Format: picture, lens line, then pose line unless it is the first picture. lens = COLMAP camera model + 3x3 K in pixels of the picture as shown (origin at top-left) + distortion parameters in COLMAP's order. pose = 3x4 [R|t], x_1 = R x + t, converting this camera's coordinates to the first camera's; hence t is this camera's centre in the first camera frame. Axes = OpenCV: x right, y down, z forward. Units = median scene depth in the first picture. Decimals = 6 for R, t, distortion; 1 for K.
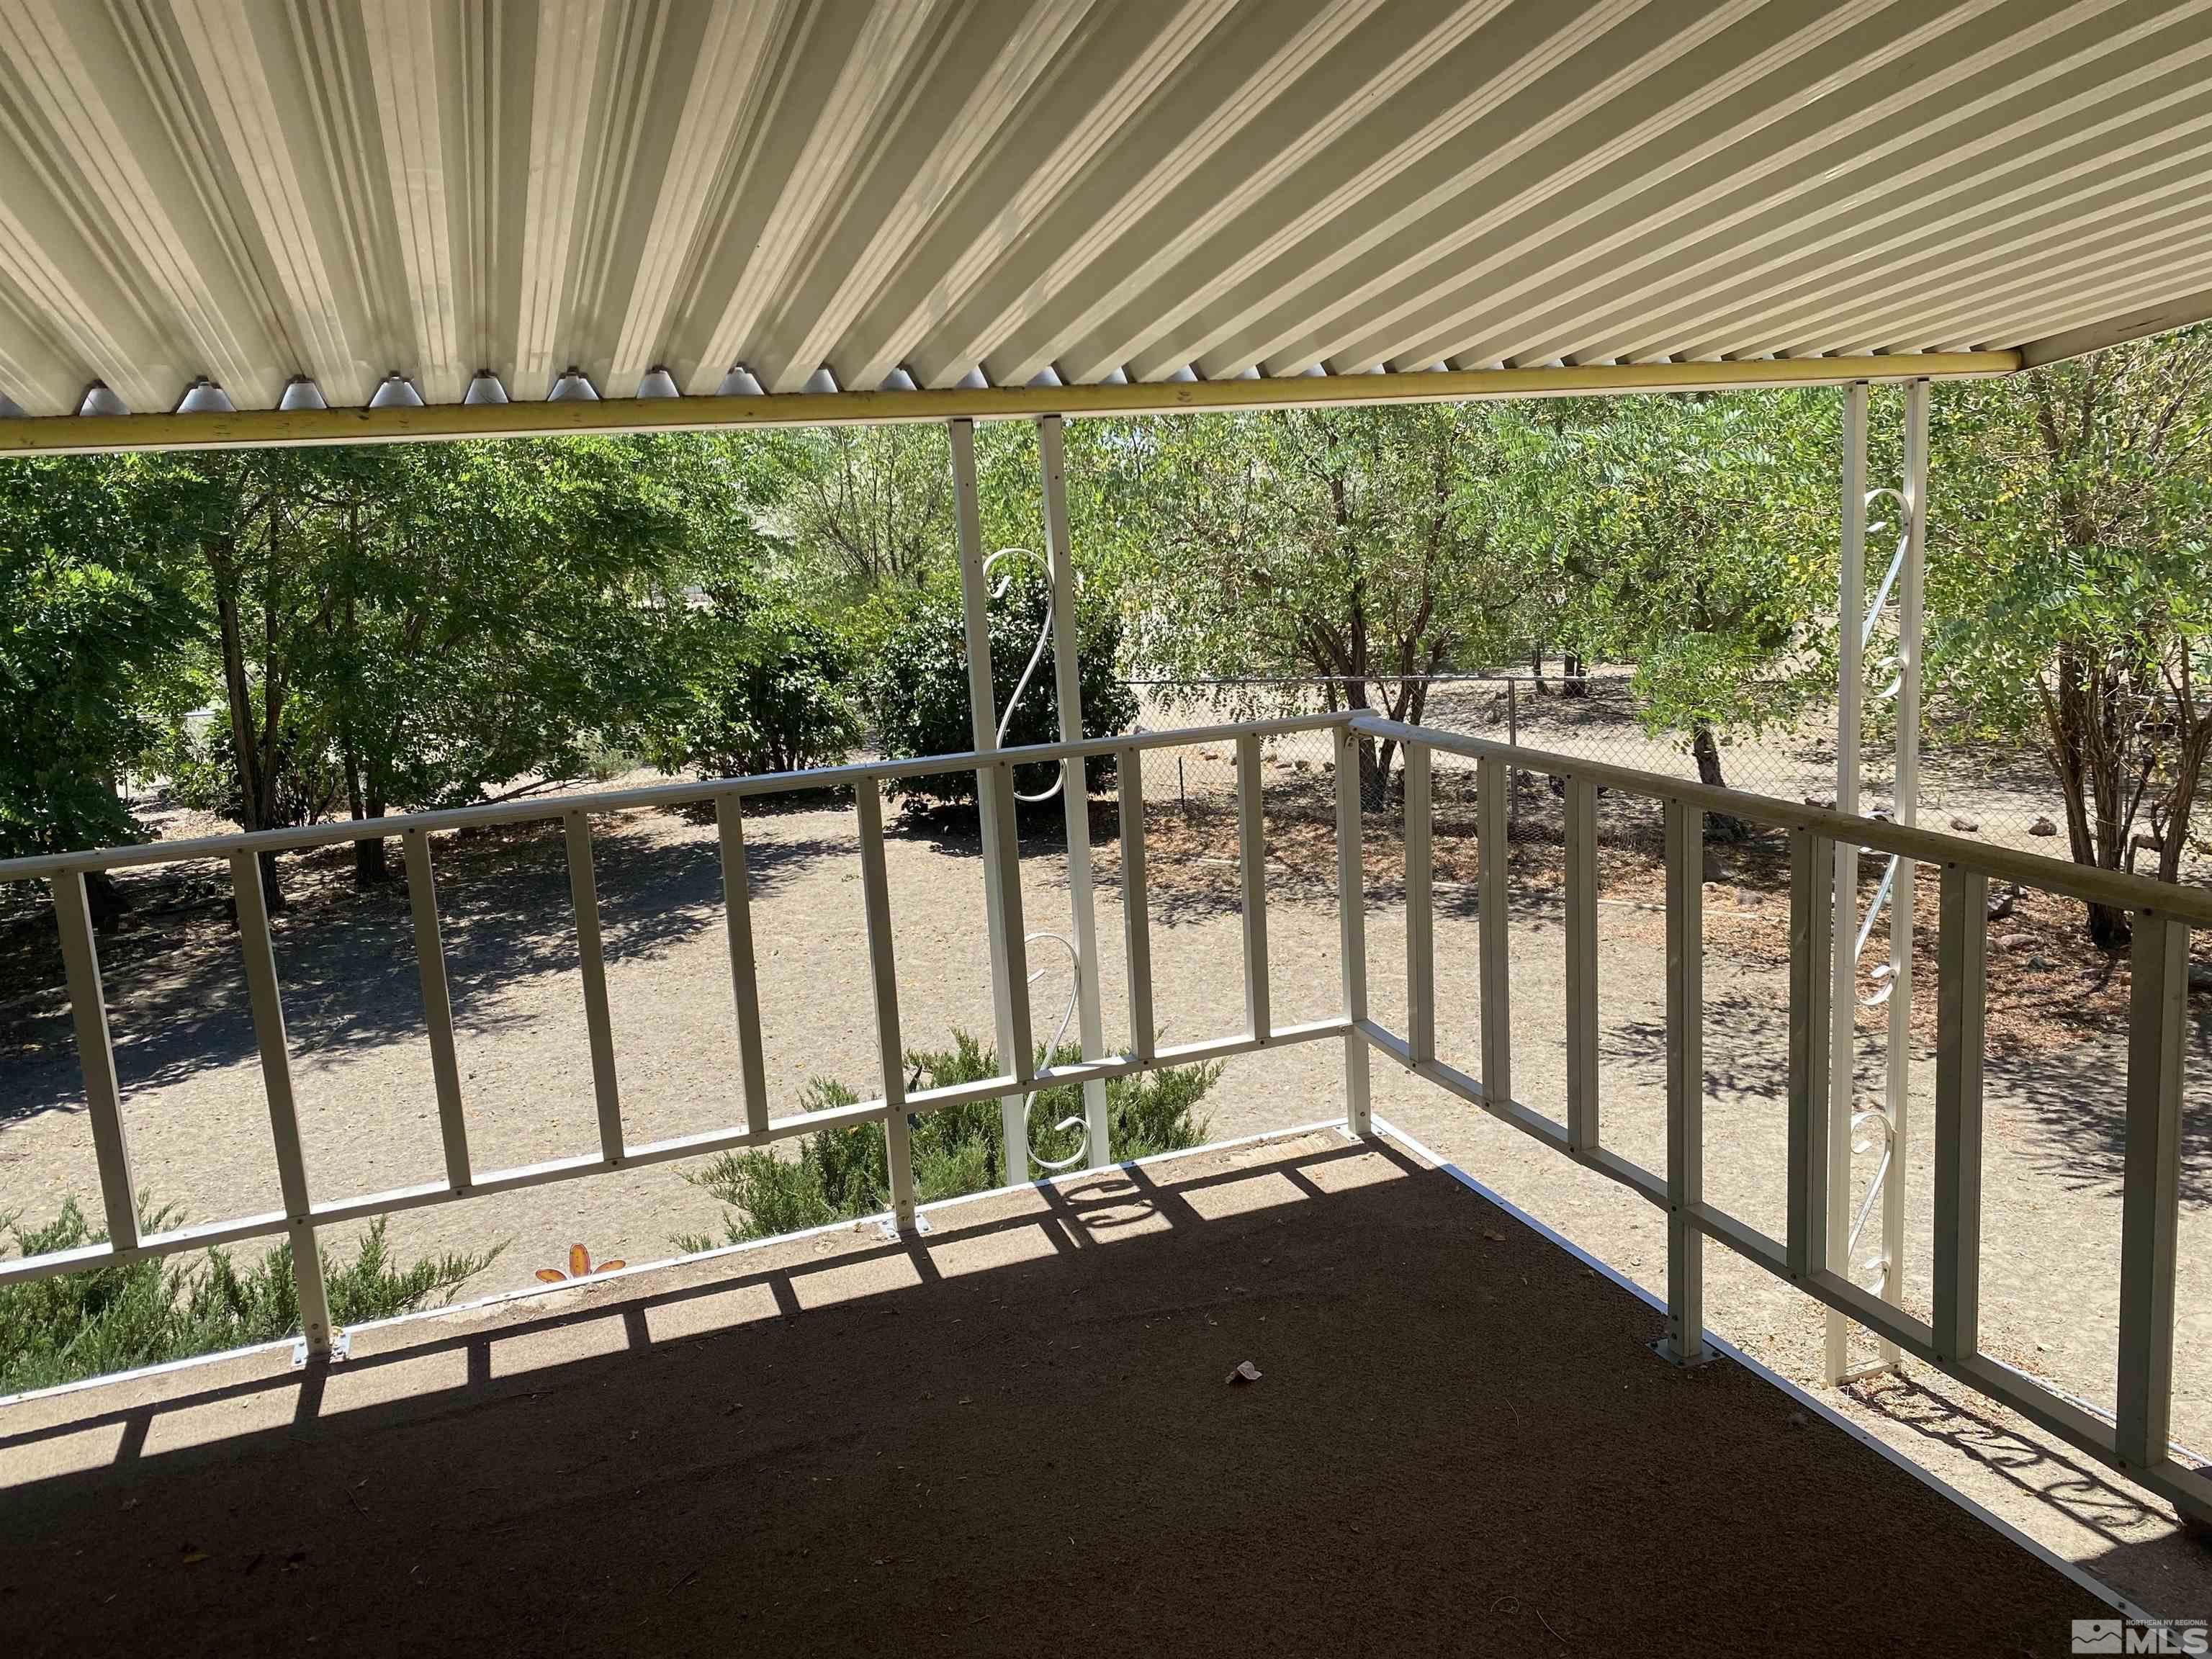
lens RADIAL K [[1701.2, 0, 1106.0], [0, 1701.2, 829.5], [0, 0, 1]] dist [0.074889, -0.132006]
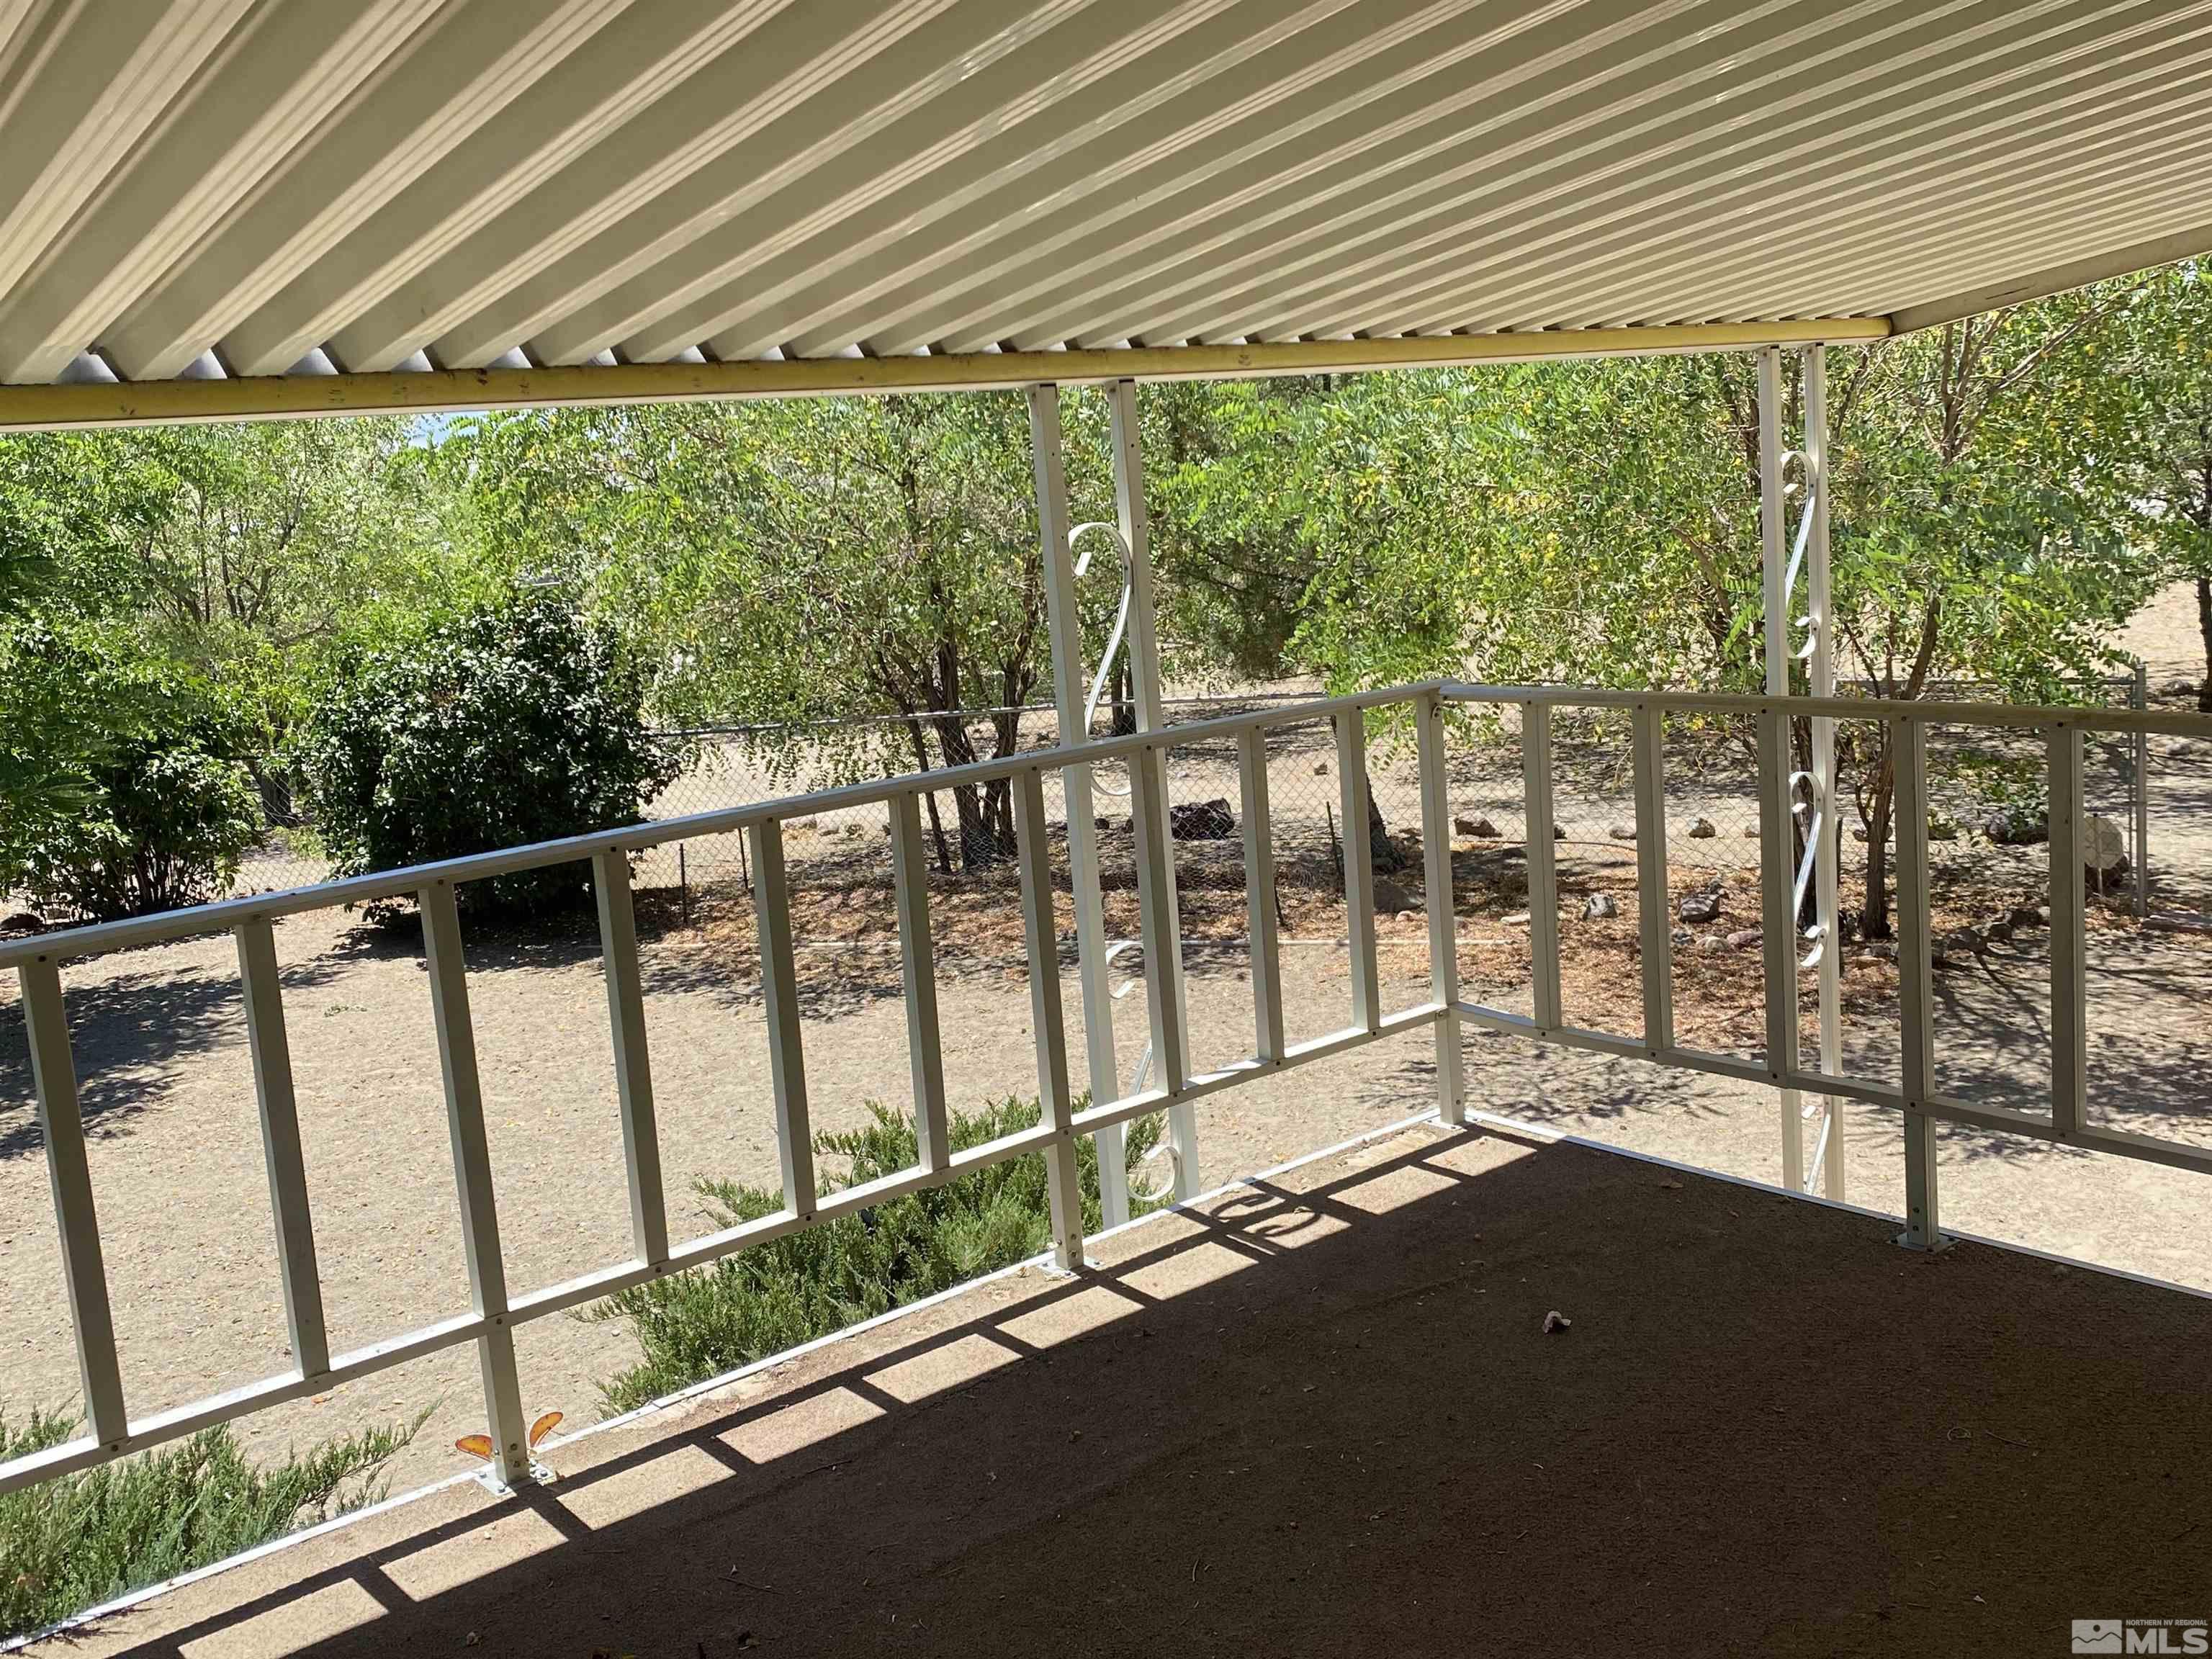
lens RADIAL K [[2167.6, 0, 1106.0], [0, 2167.6, 829.5], [0, 0, 1]] dist [0.156002, -0.374034]
pose [[0.947343, -0.070345, 0.312397, -0.189881], [0.085713, 0.995679, -0.035718, 0.018981], [-0.308535, 0.060614, 0.949280, -0.051721]]
